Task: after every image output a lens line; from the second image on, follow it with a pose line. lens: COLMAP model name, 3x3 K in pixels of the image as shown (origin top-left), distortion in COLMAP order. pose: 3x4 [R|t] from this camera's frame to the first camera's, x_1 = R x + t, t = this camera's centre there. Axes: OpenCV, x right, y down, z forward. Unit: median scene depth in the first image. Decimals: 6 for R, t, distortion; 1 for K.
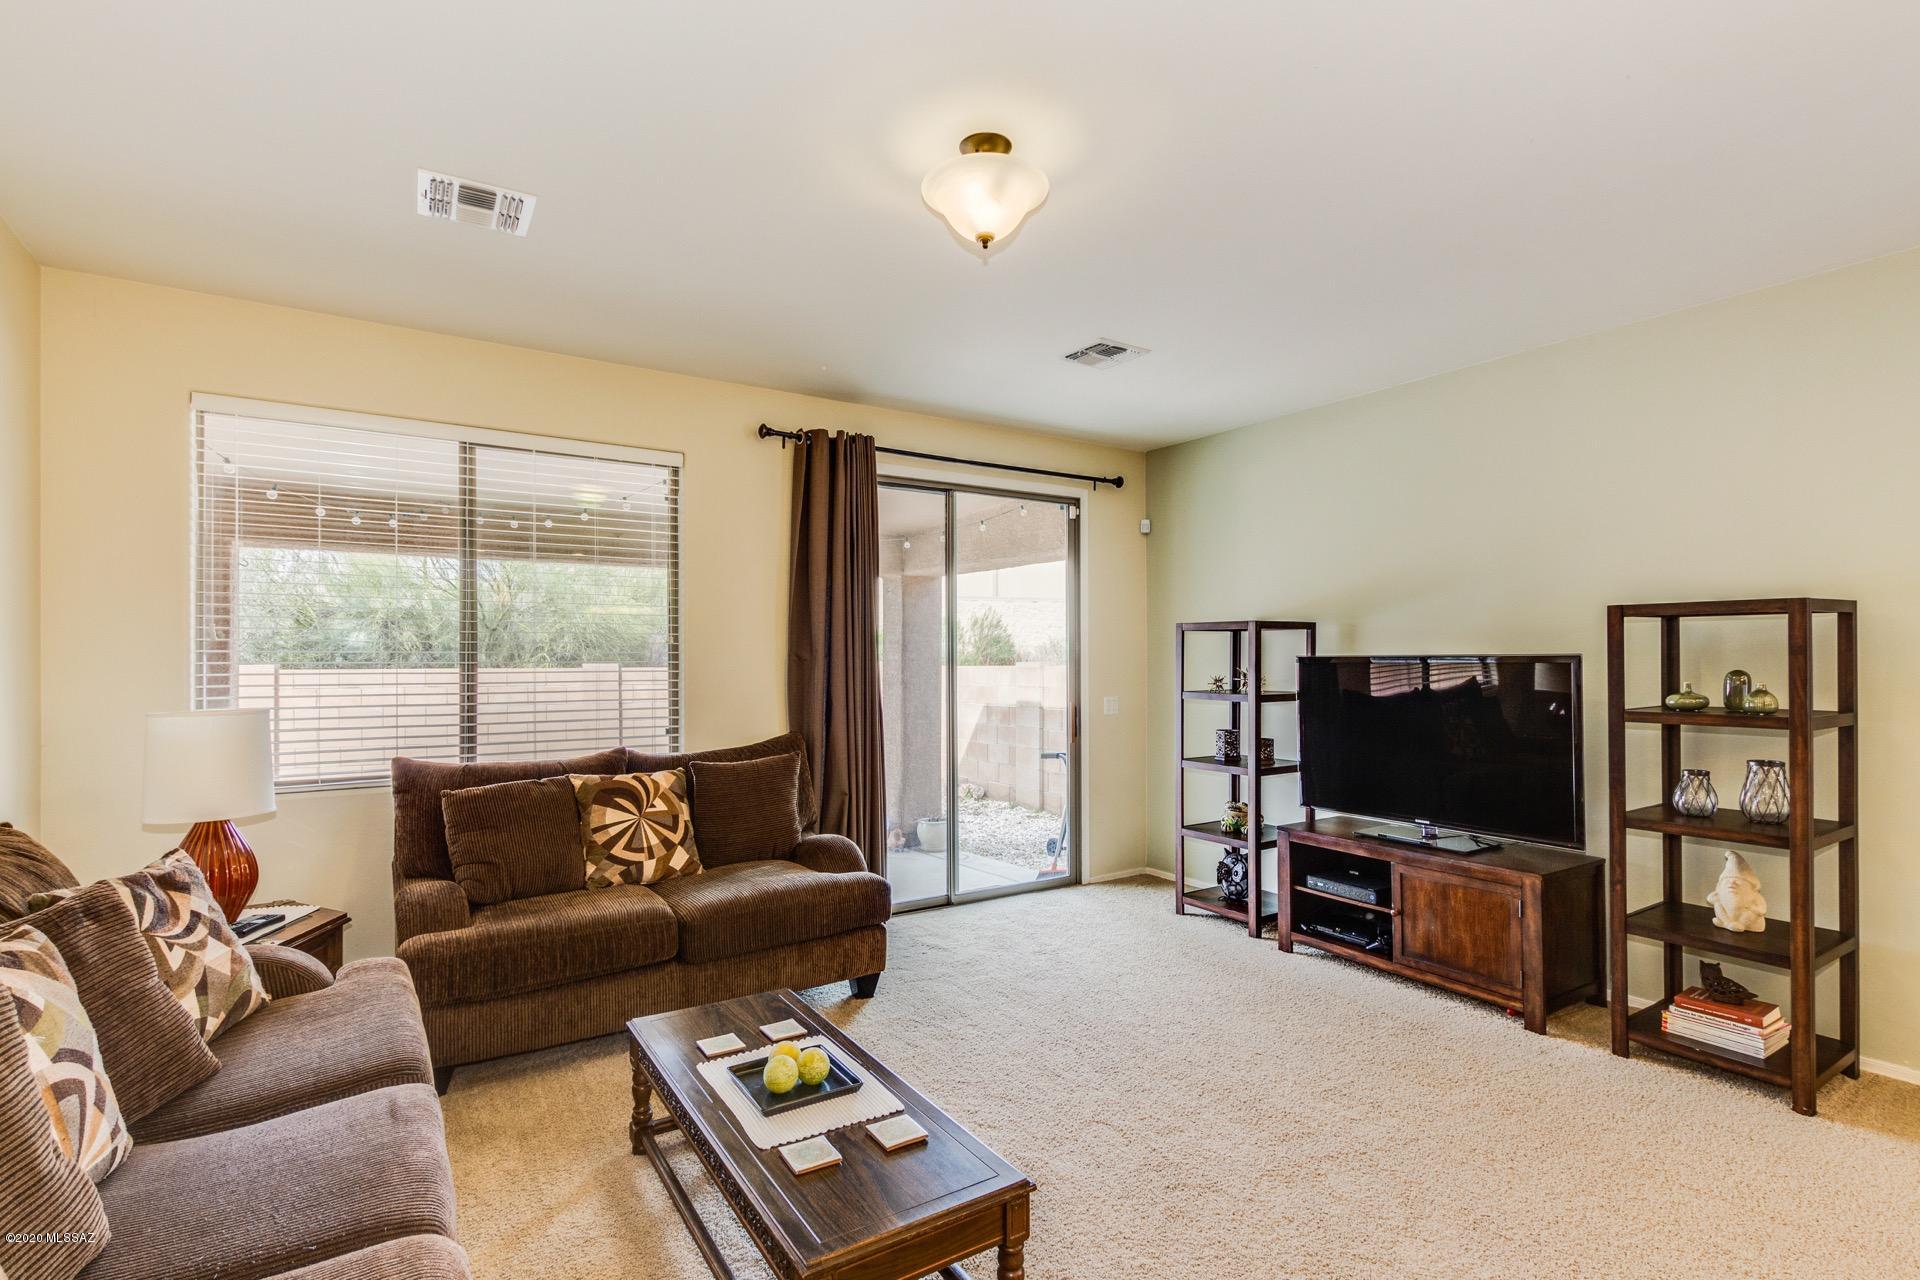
lens RADIAL K [[938.8, 0, 987.0], [0, 938.8, 655.7], [0, 0, 1]] dist [0.014095, -0.006841]
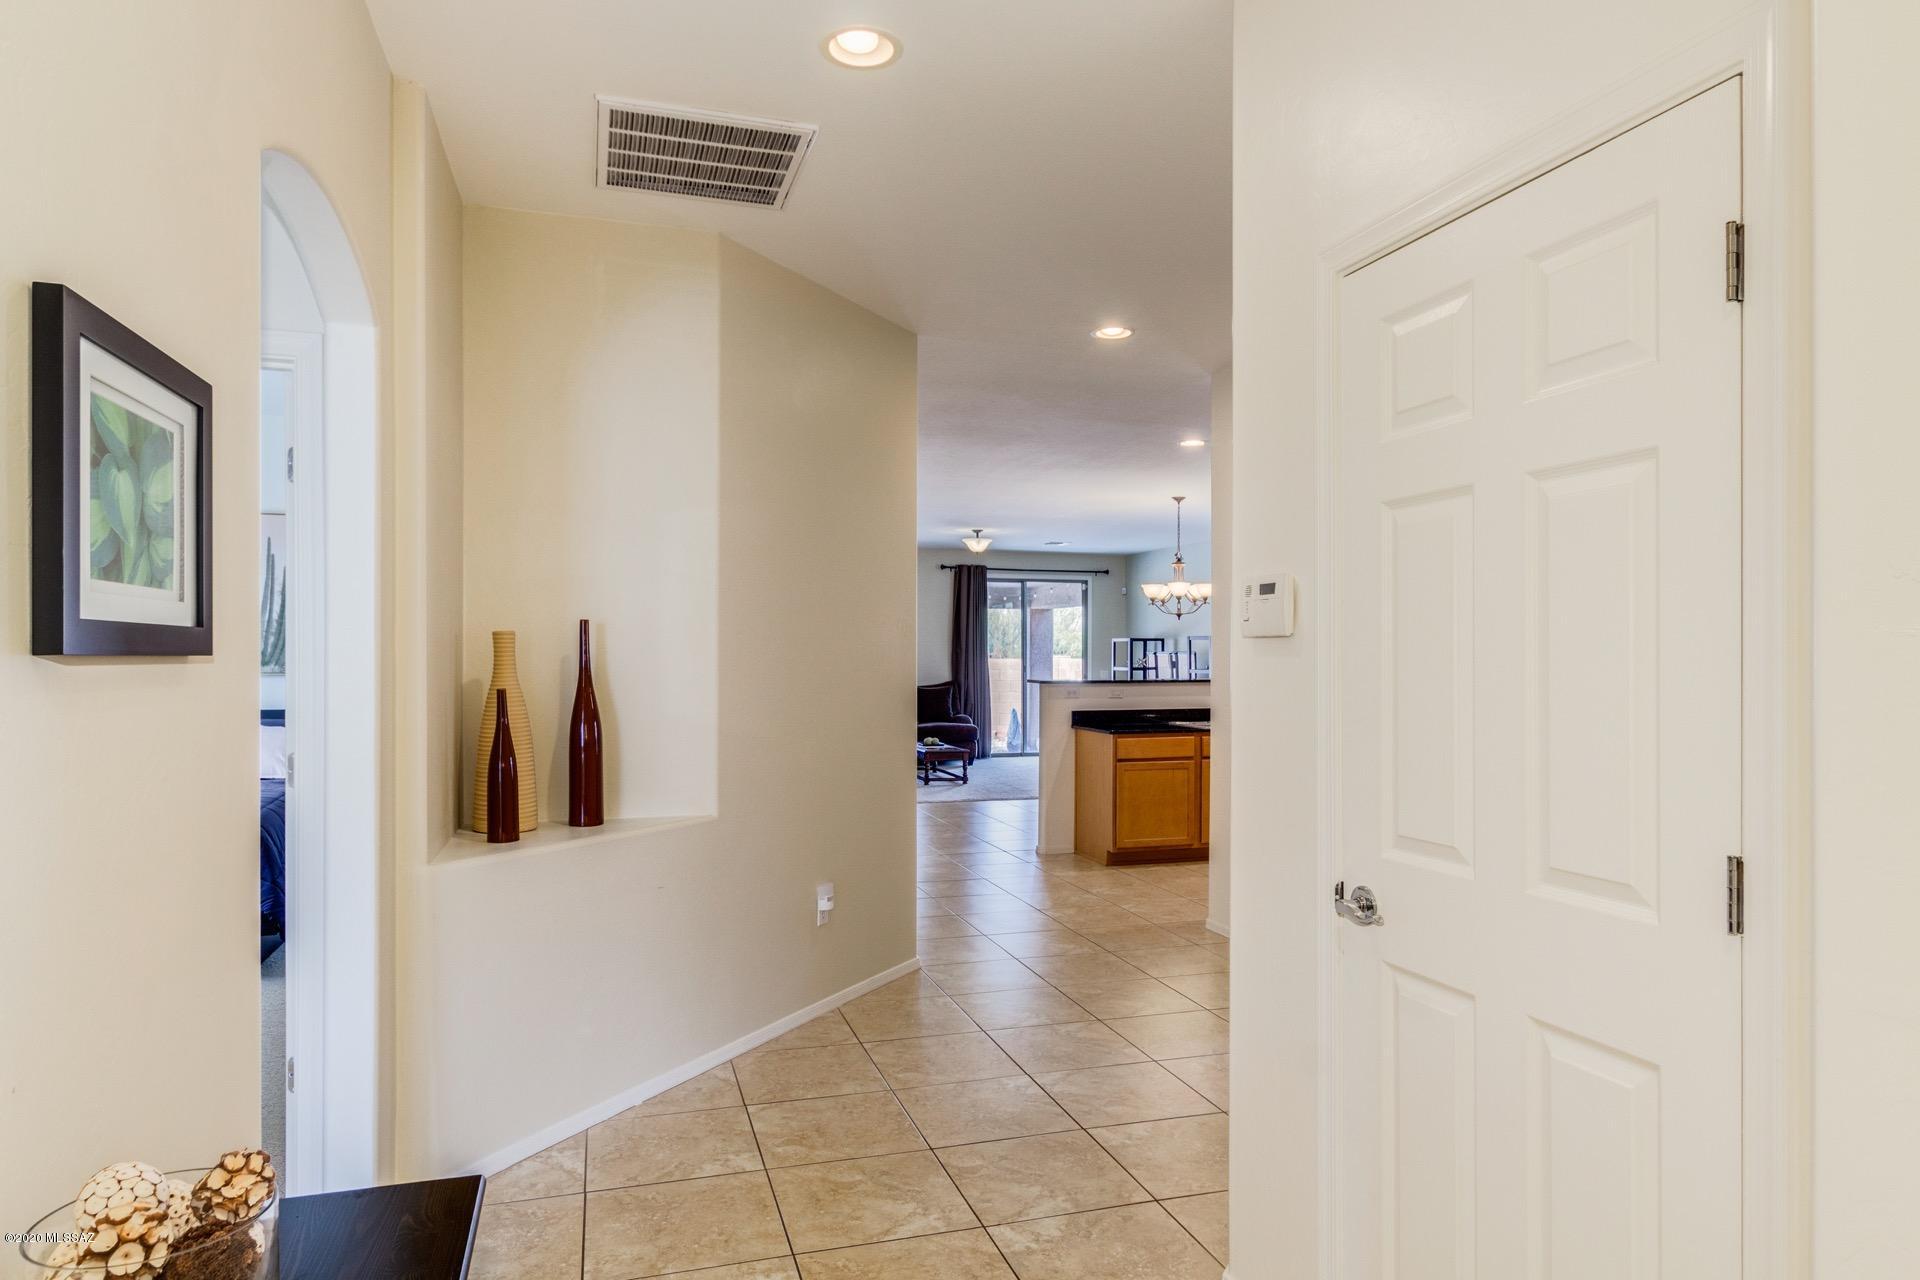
lens RADIAL K [[1146.9, 0, 950.0], [0, 1146.9, 650.7], [0, 0, 1]] dist [-0.000366, -0.000736]
pose [[0.955311, 0.006582, -0.295528, 0.844217], [-0.007670, 0.999967, -0.002523, 0.008394], [0.295502, 0.004677, 0.955331, -2.381856]]
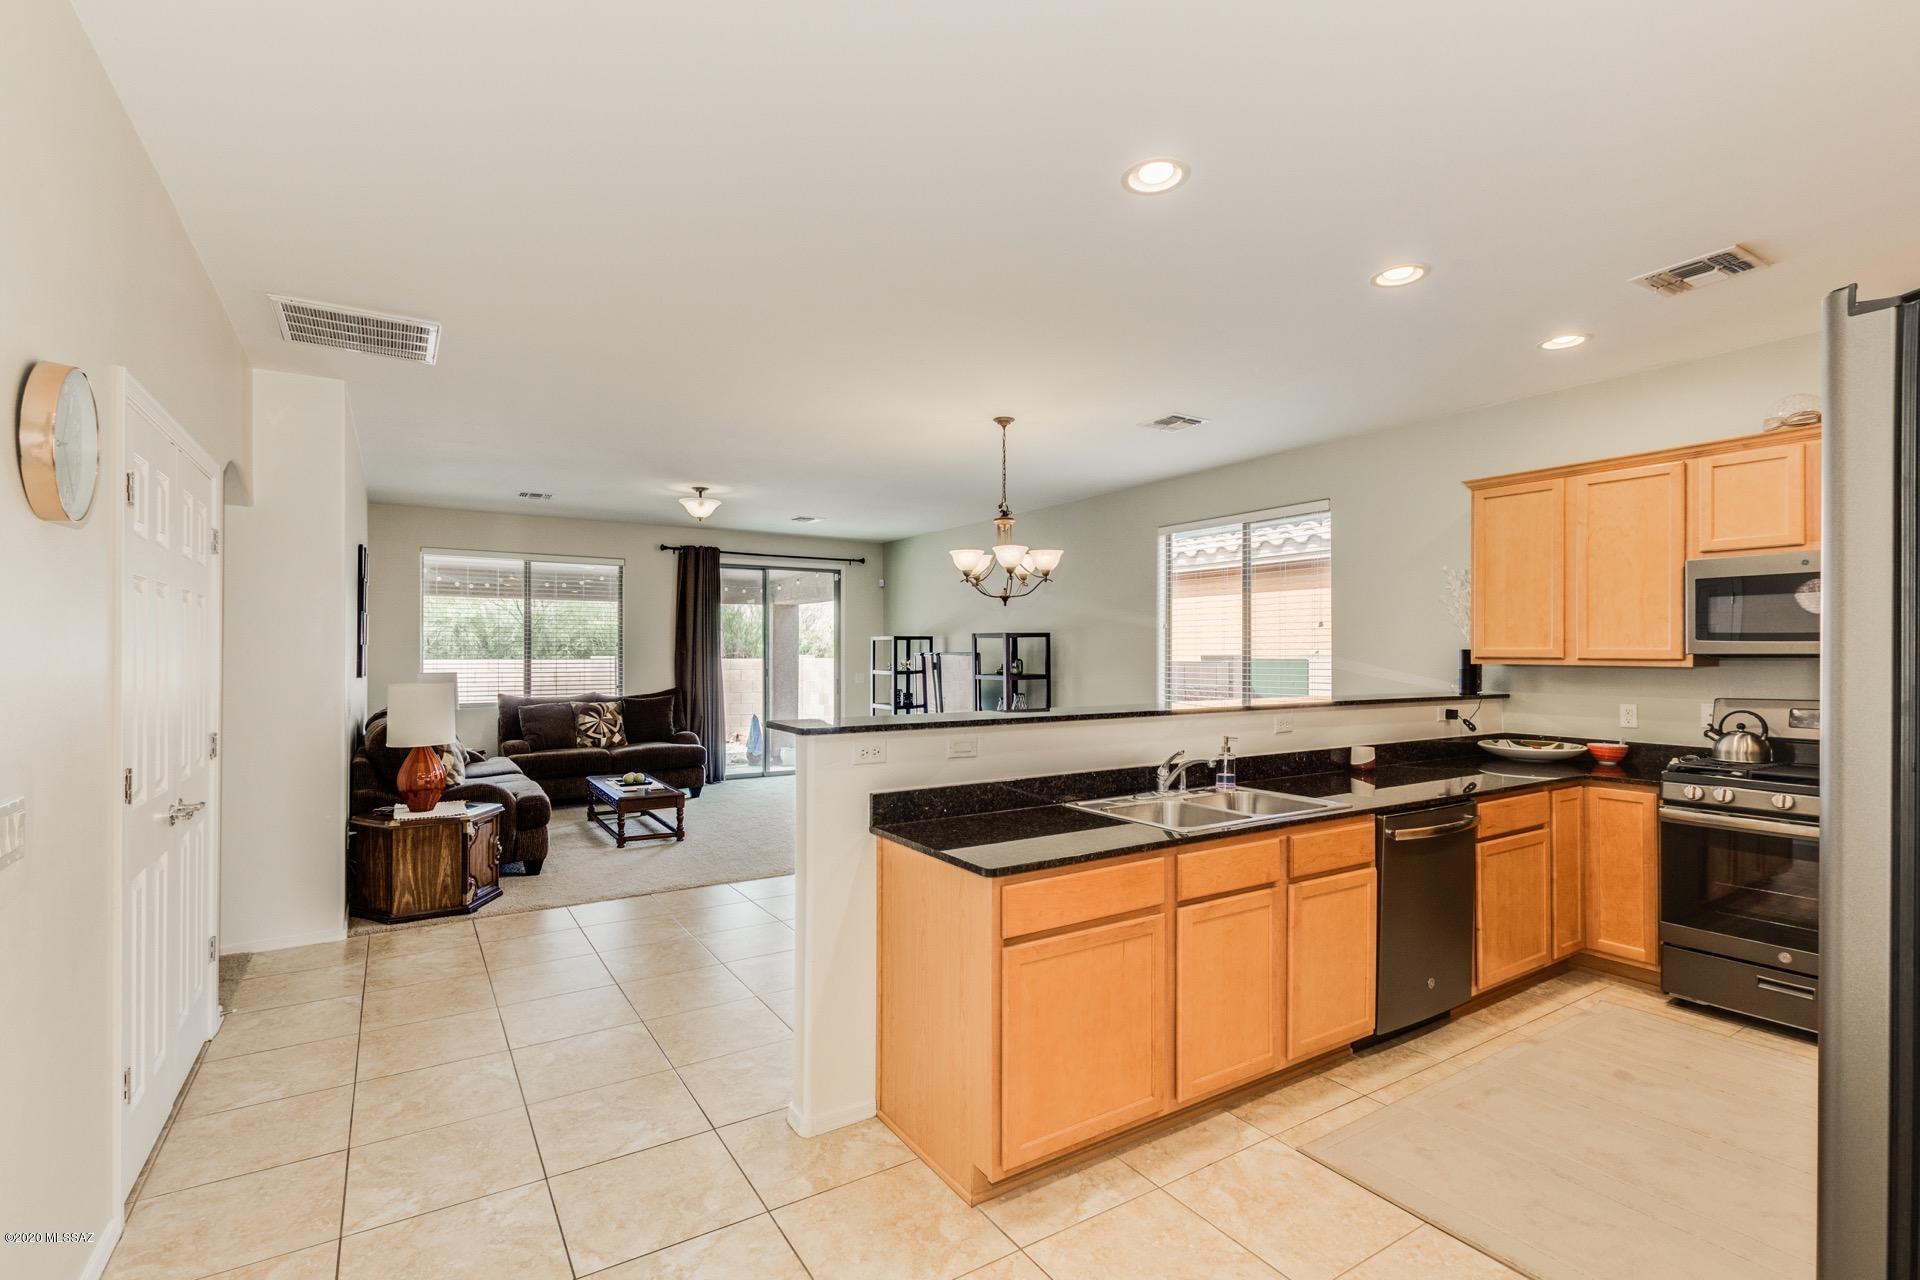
lens RADIAL K [[870.8, 0, 955.3], [0, 870.8, 647.0], [0, 0, 1]] dist [0.004642, -0.002087]
pose [[0.999702, 0.003596, -0.024125, 0.543729], [-0.003734, 0.999977, -0.005689, -0.002946], [0.024104, 0.005778, 0.999693, -1.103561]]
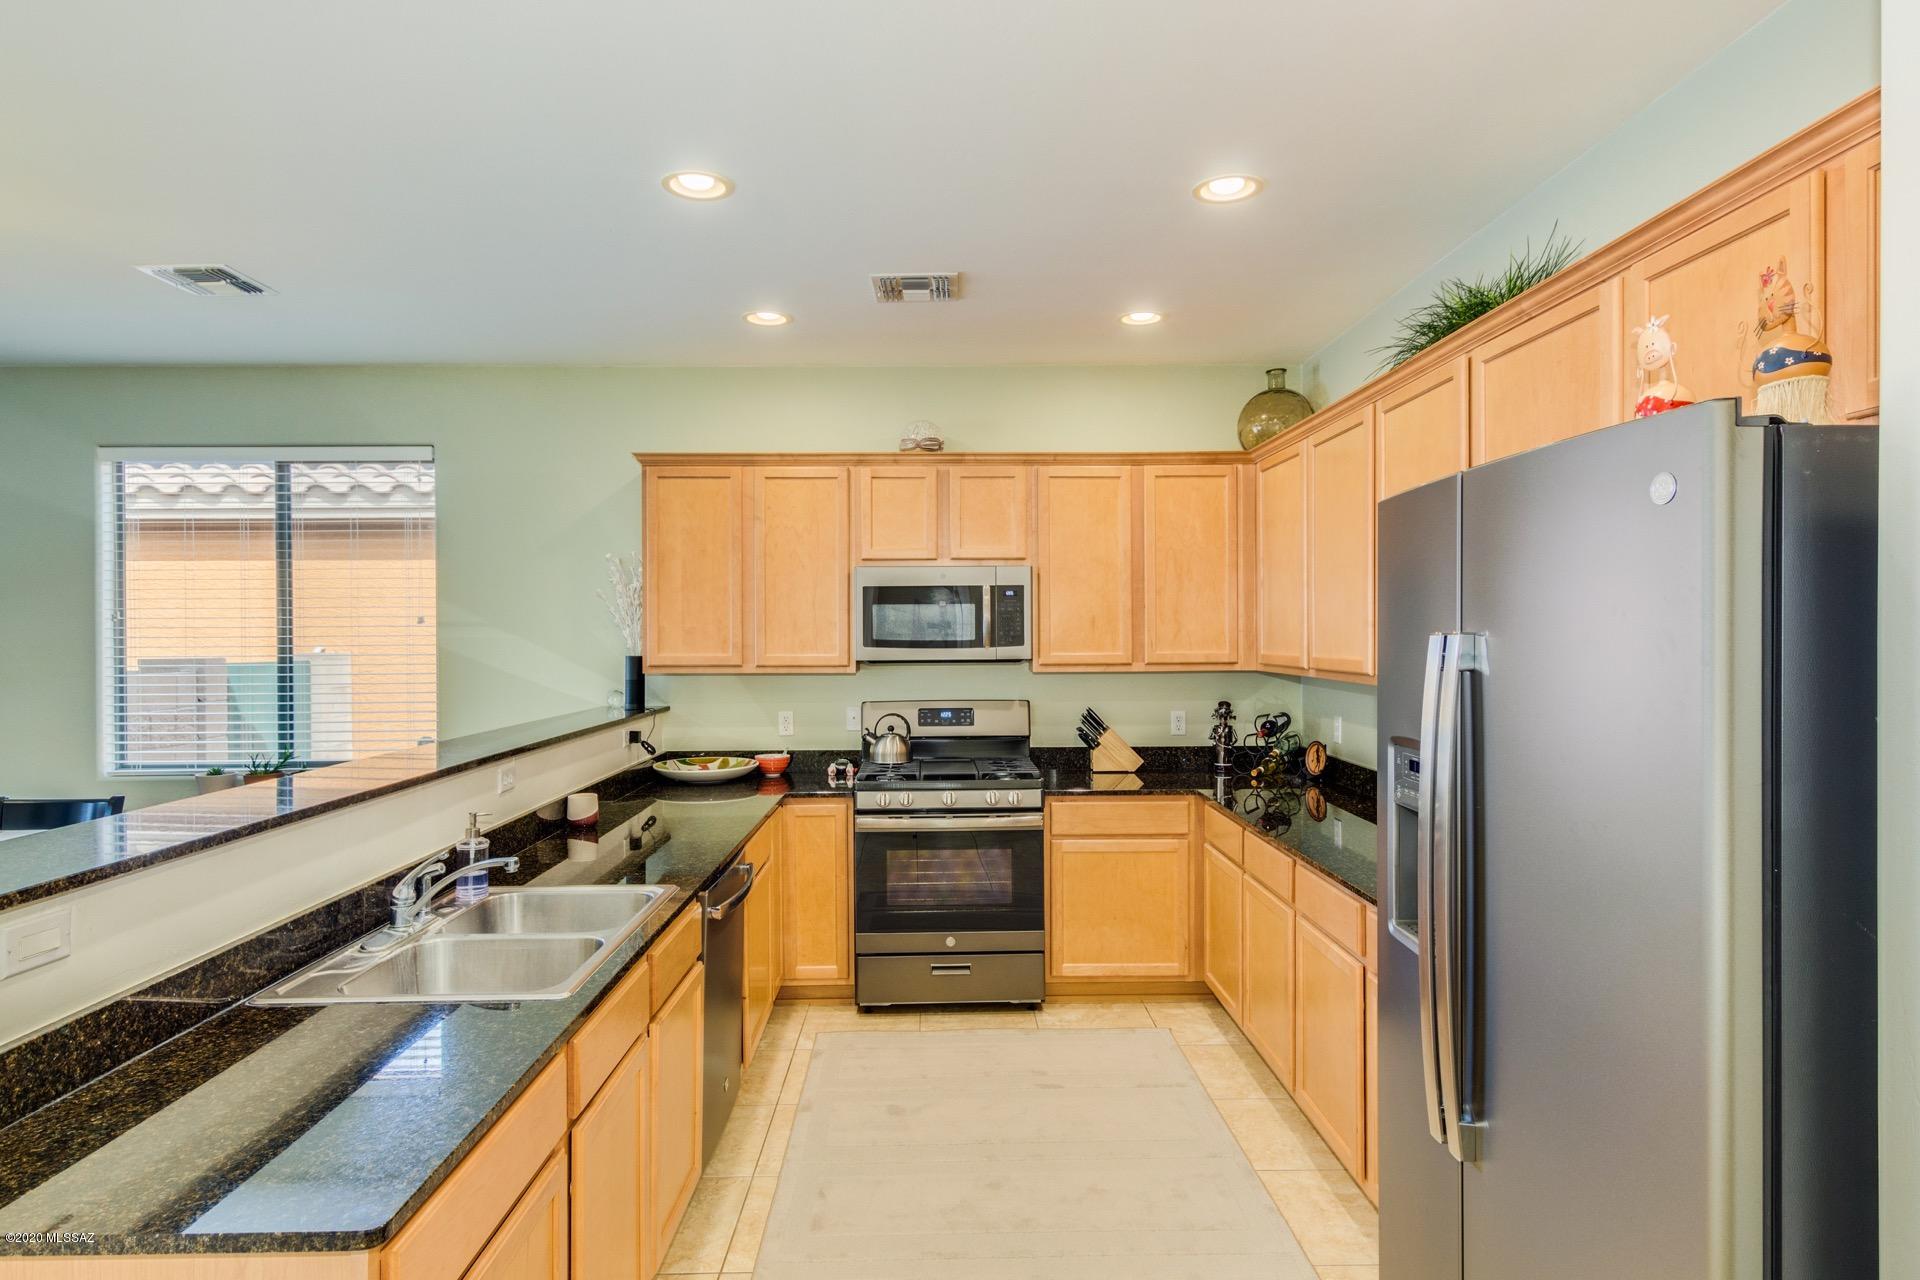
lens RADIAL K [[1069.1, 0, 951.8], [0, 1069.1, 640.4], [0, 0, 1]] dist [0.006697, 0.002007]
pose [[0.539139, -0.005842, 0.842197, 0.396887], [0.003737, 0.999983, 0.004544, -0.029182], [-0.842209, 0.000697, 0.539151, -0.867213]]
